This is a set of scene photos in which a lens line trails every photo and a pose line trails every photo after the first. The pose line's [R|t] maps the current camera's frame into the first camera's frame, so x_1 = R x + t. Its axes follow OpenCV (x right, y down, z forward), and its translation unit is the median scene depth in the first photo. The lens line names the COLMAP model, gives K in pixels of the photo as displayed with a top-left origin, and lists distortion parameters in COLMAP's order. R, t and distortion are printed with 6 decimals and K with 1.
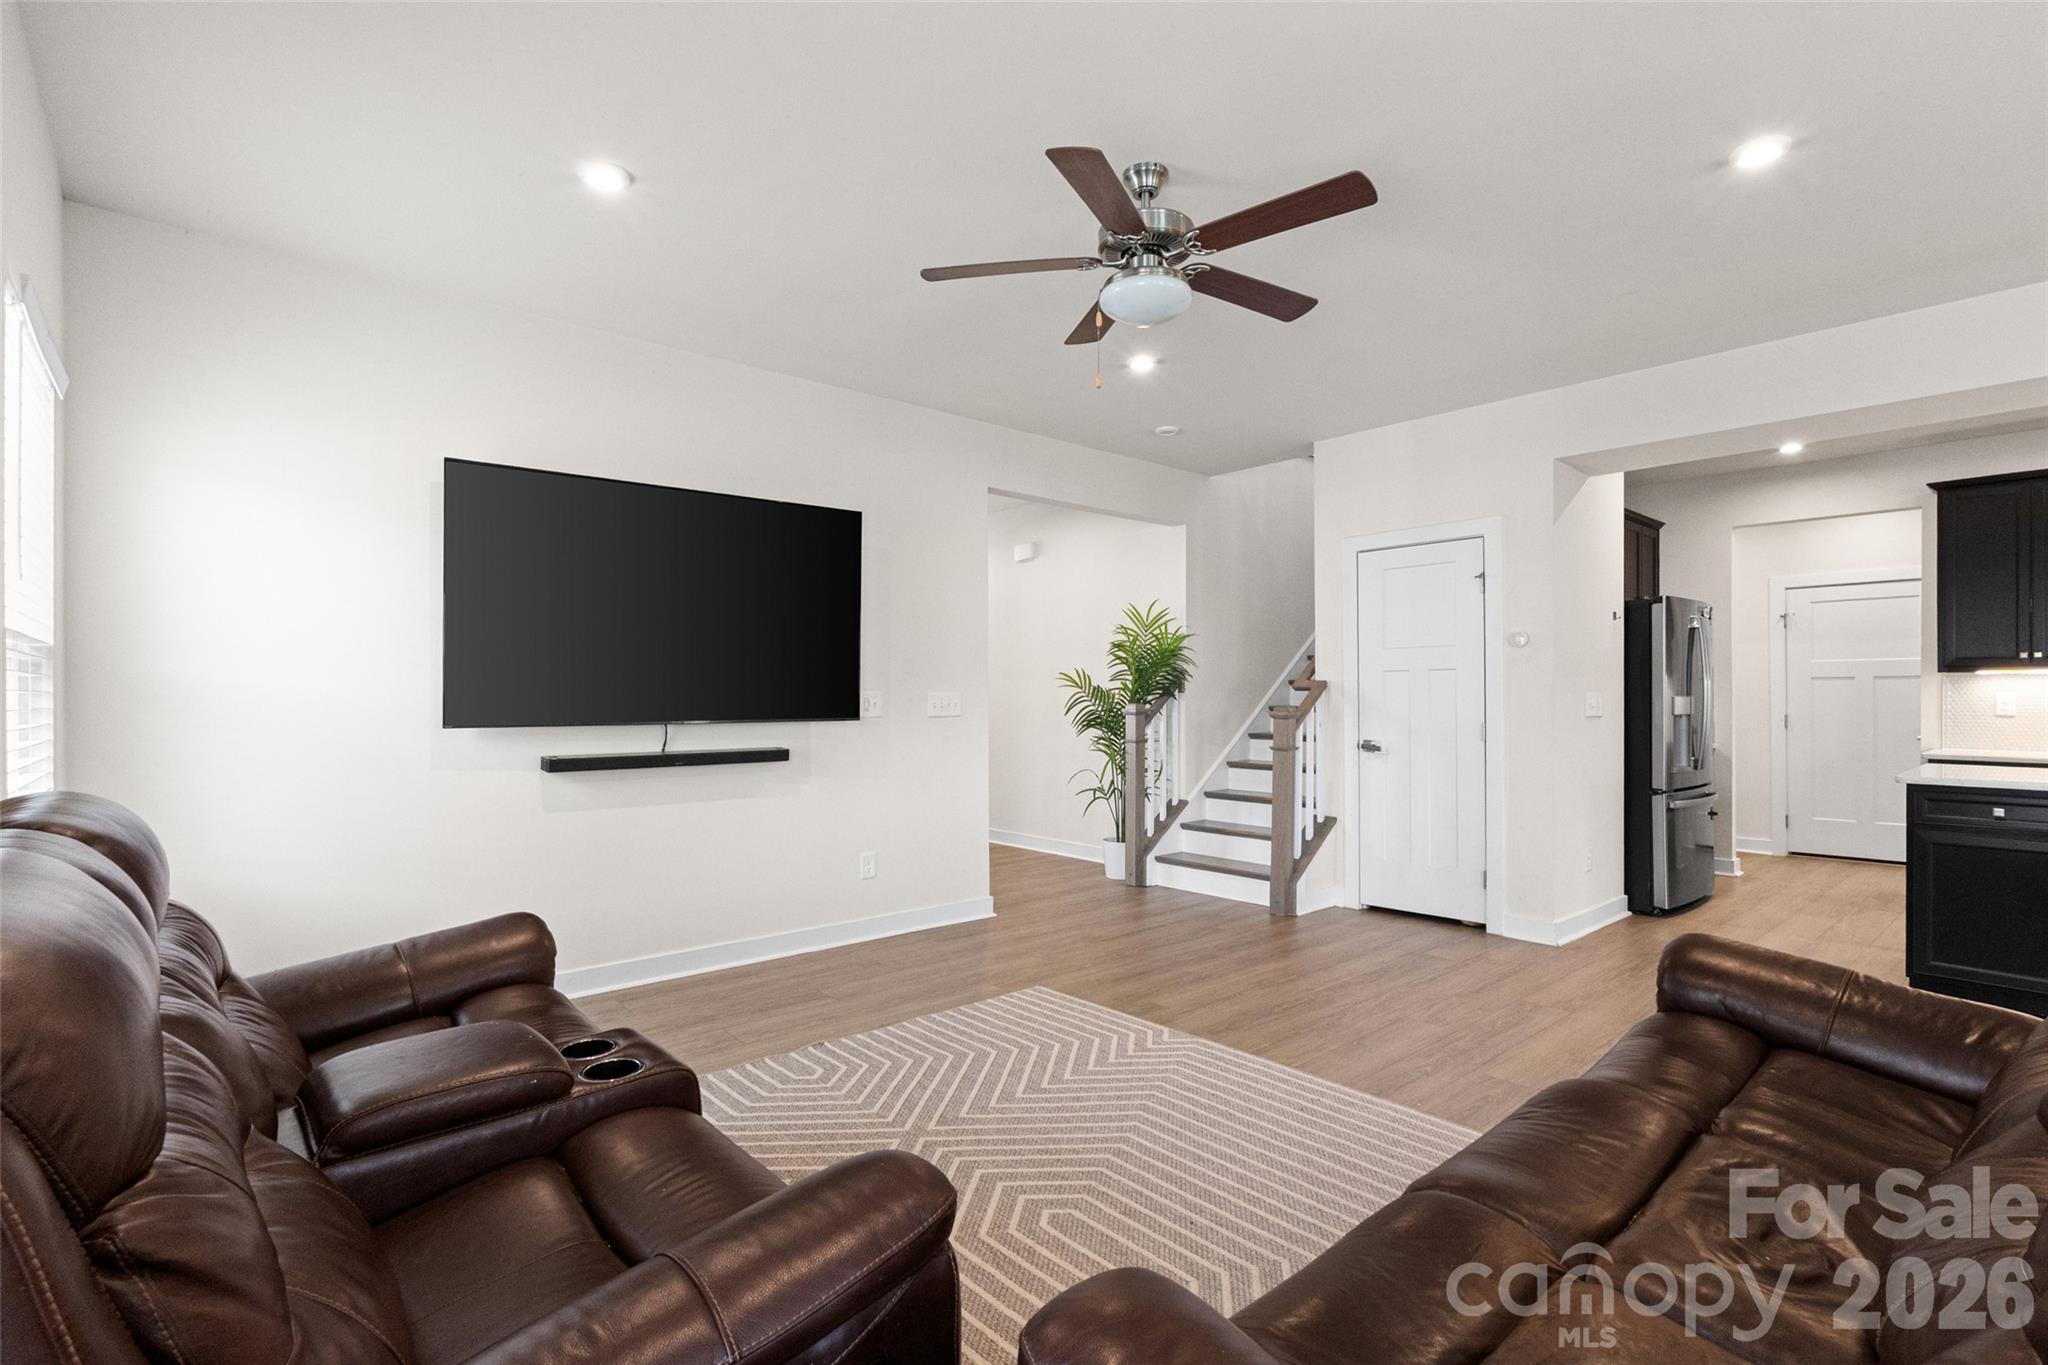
lens RADIAL K [[970.8, 0, 1026.5], [0, 970.8, 694.1], [0, 0, 1]] dist [-0.002562, -0.000485]
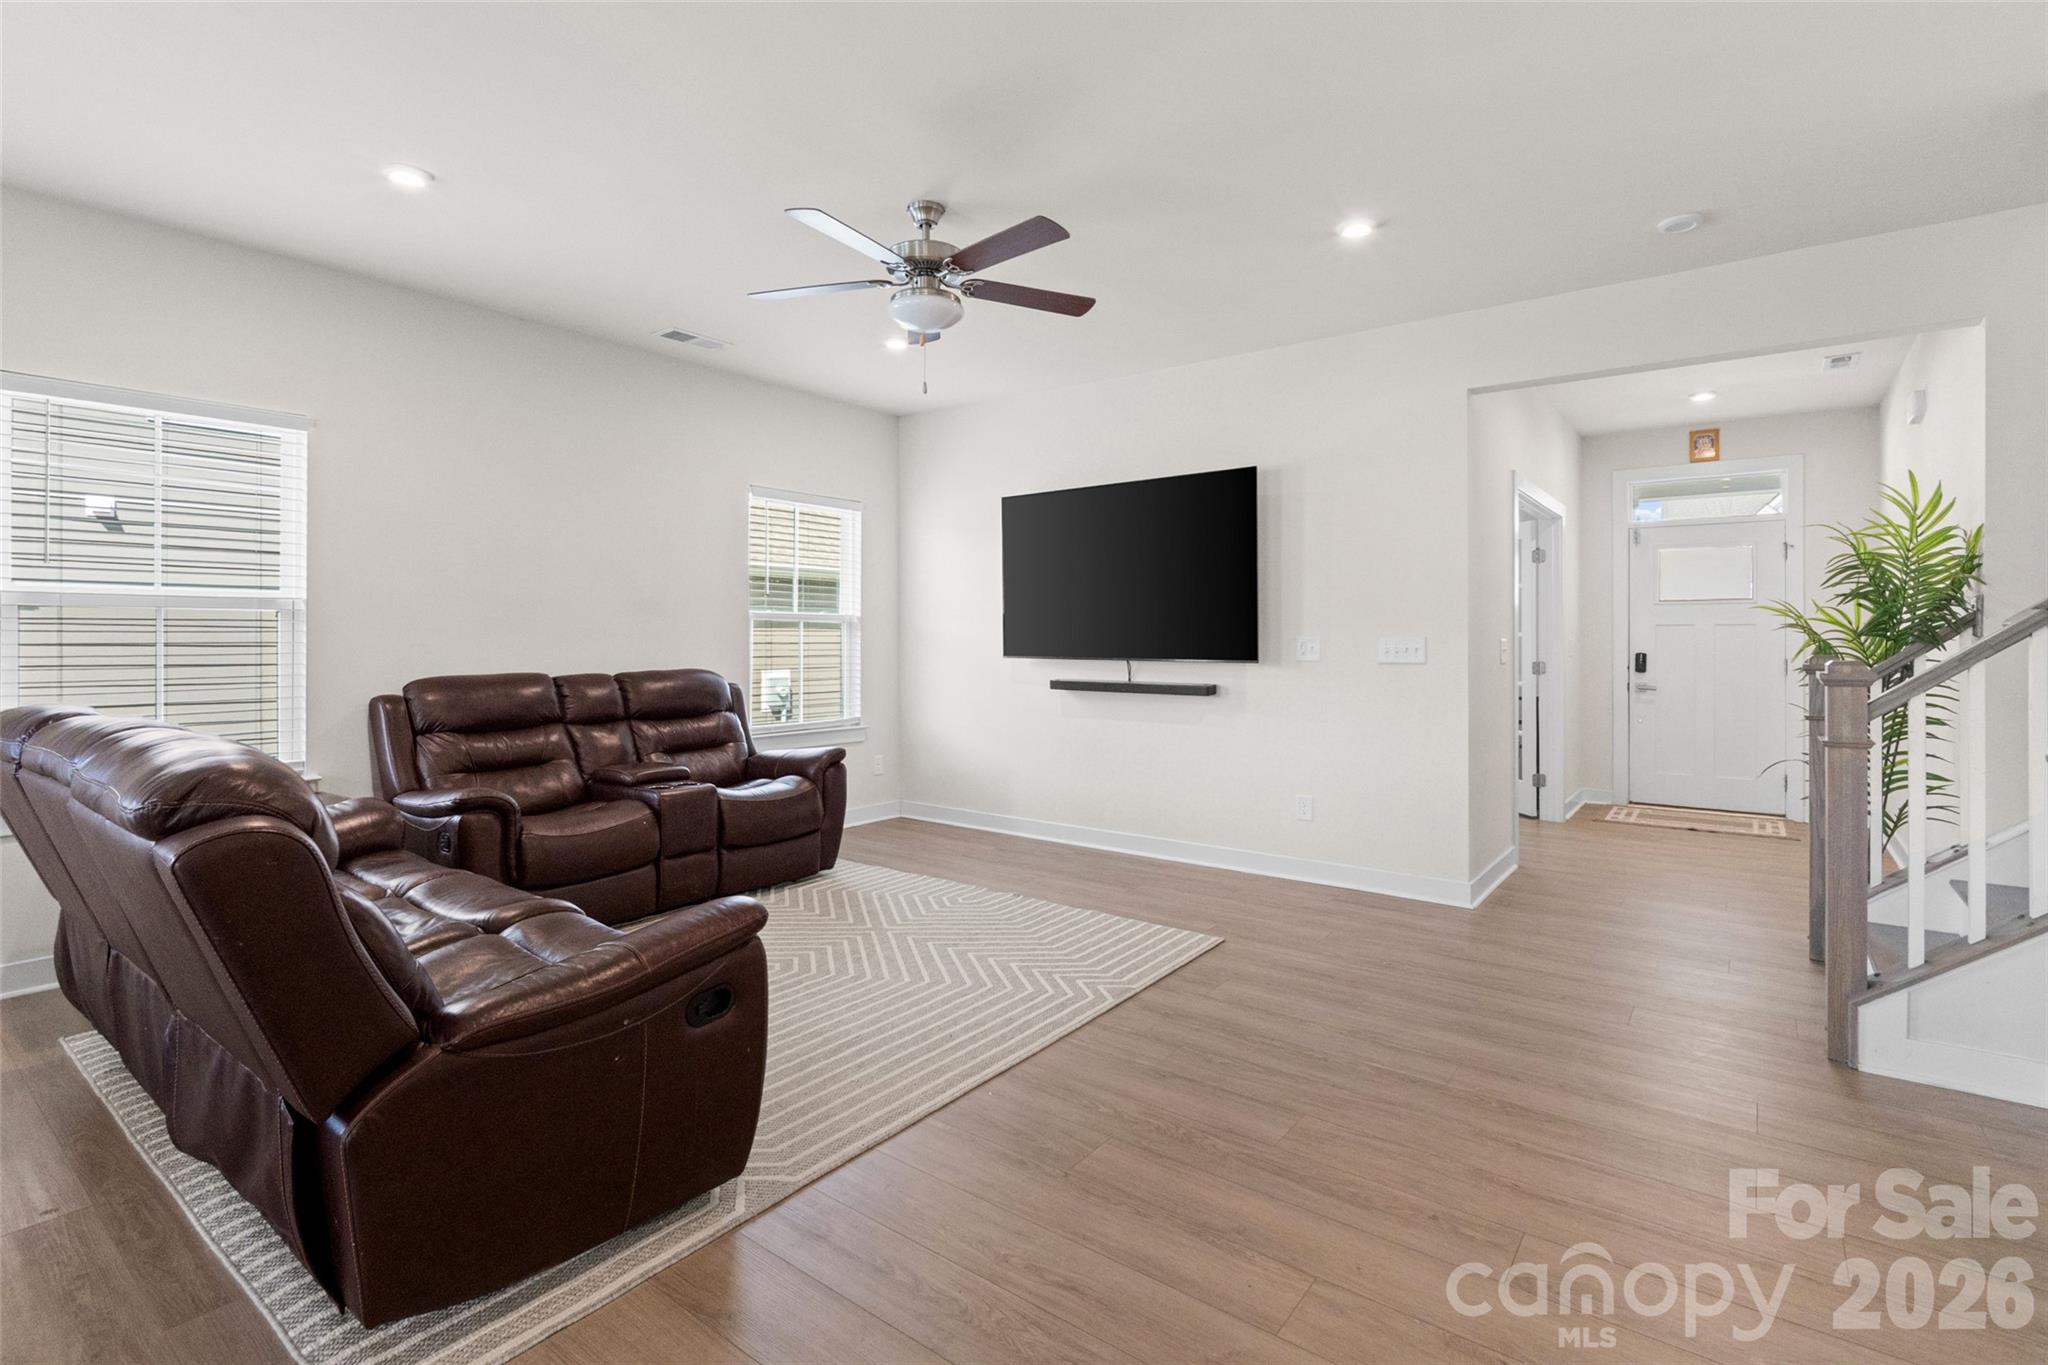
lens RADIAL K [[965.7, 0, 1010.1], [0, 965.7, 640.8], [0, 0, 1]] dist [-0.000524, 0.000190]
pose [[0.185064, 0.003353, -0.982721, 0.834858], [-0.002690, 0.999992, 0.002905, 0.000704], [0.982723, 0.002106, 0.185072, 0.553034]]
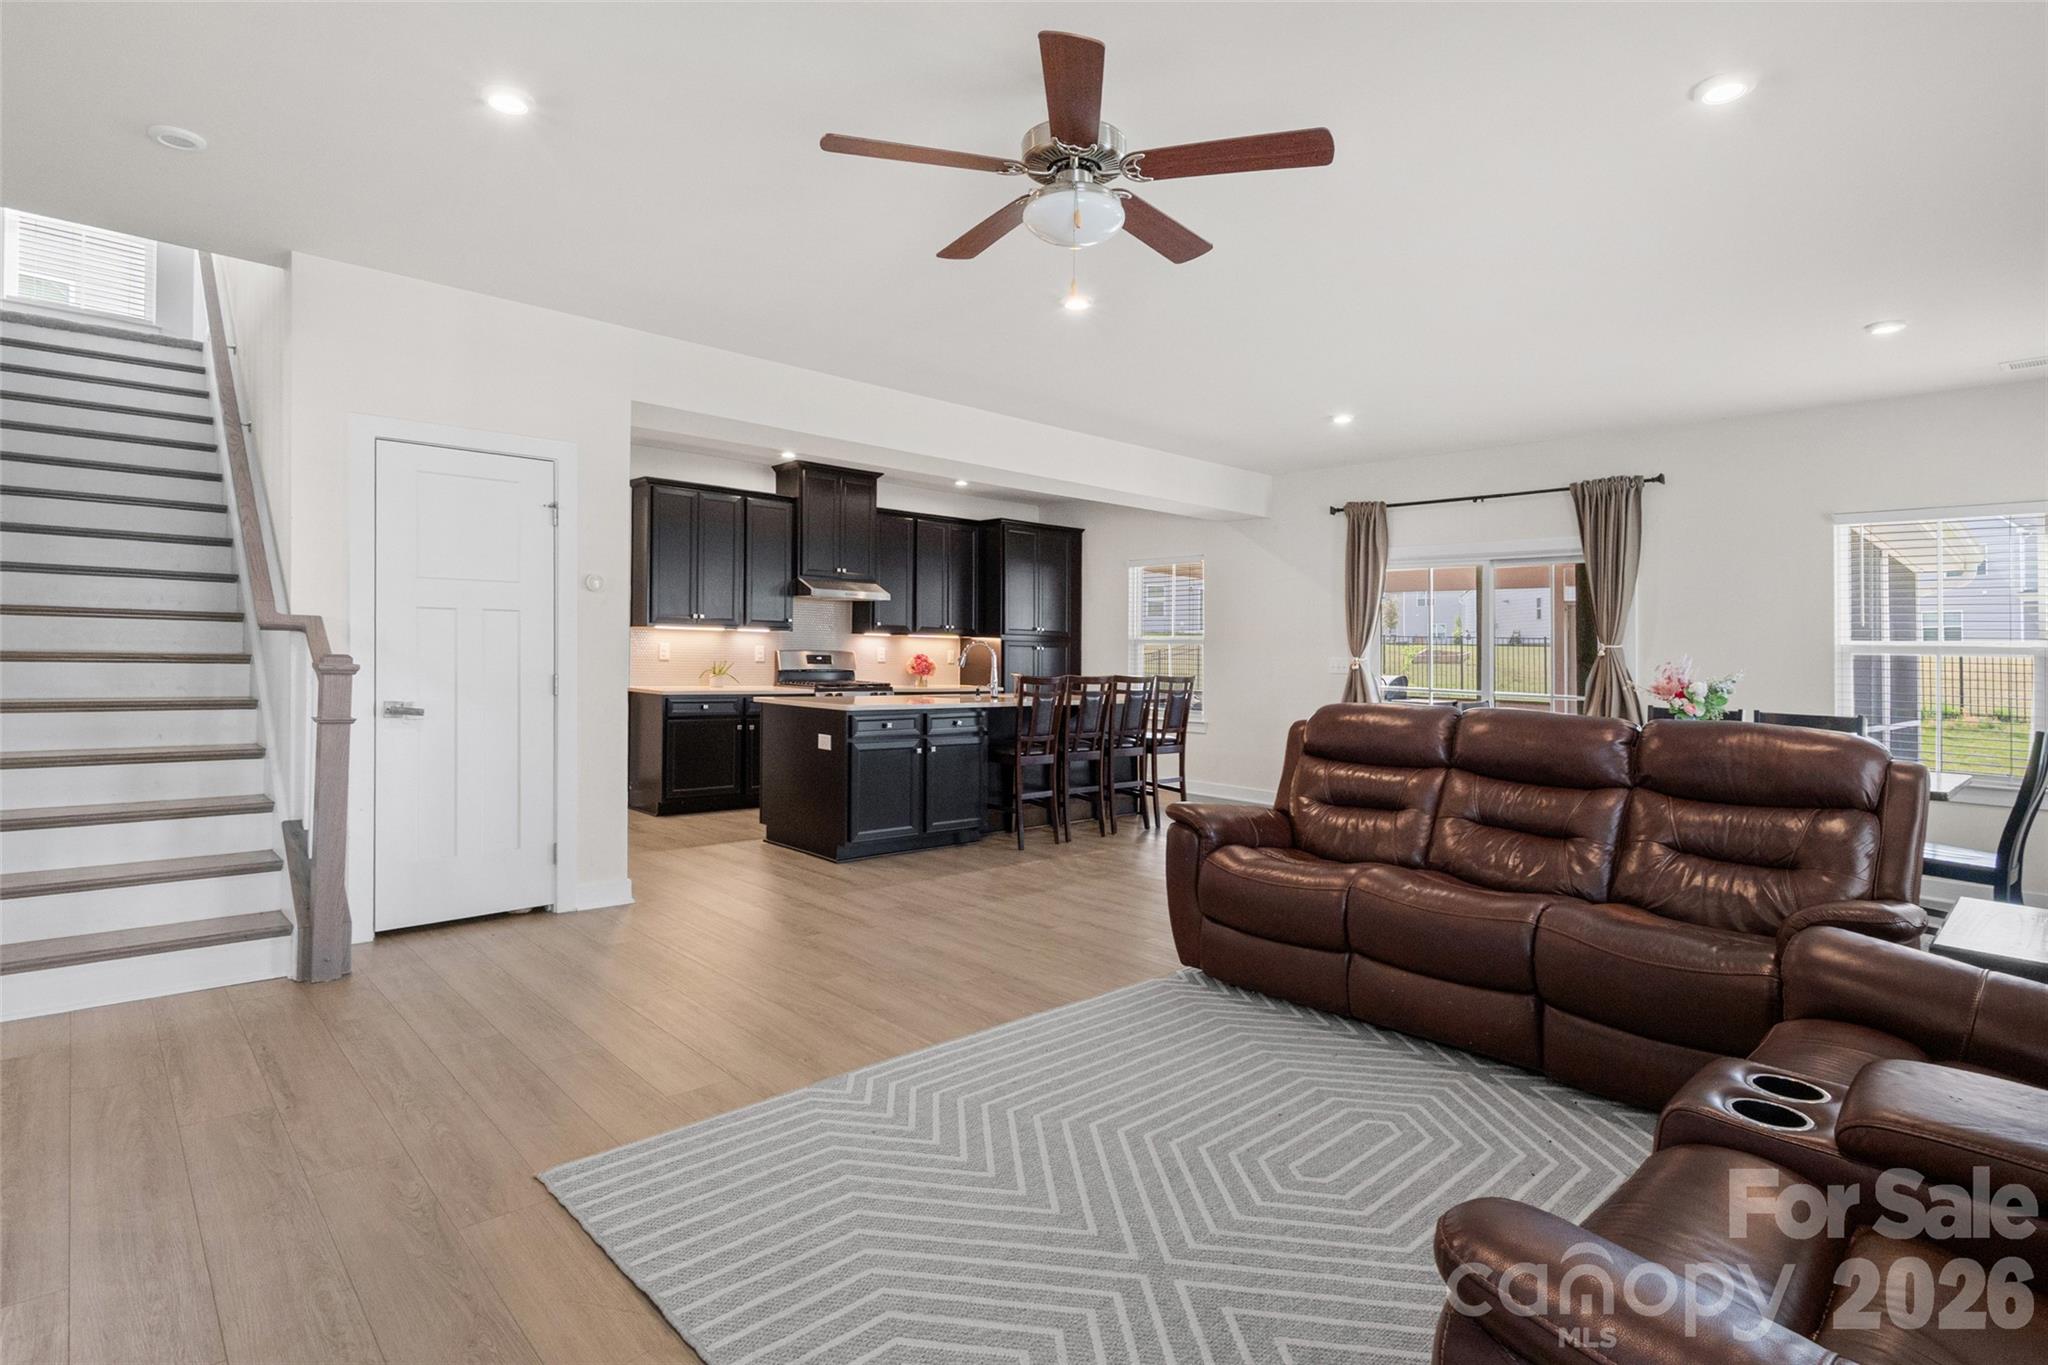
lens RADIAL K [[1035.5, 0, 1022.4], [0, 1035.5, 640.3], [0, 0, 1]] dist [-0.005075, -0.000555]
pose [[-0.031660, 0.009138, 0.999457, -0.503729], [-0.020751, 0.999737, -0.009798, -0.000827], [-0.999283, -0.021050, -0.031462, 0.648003]]
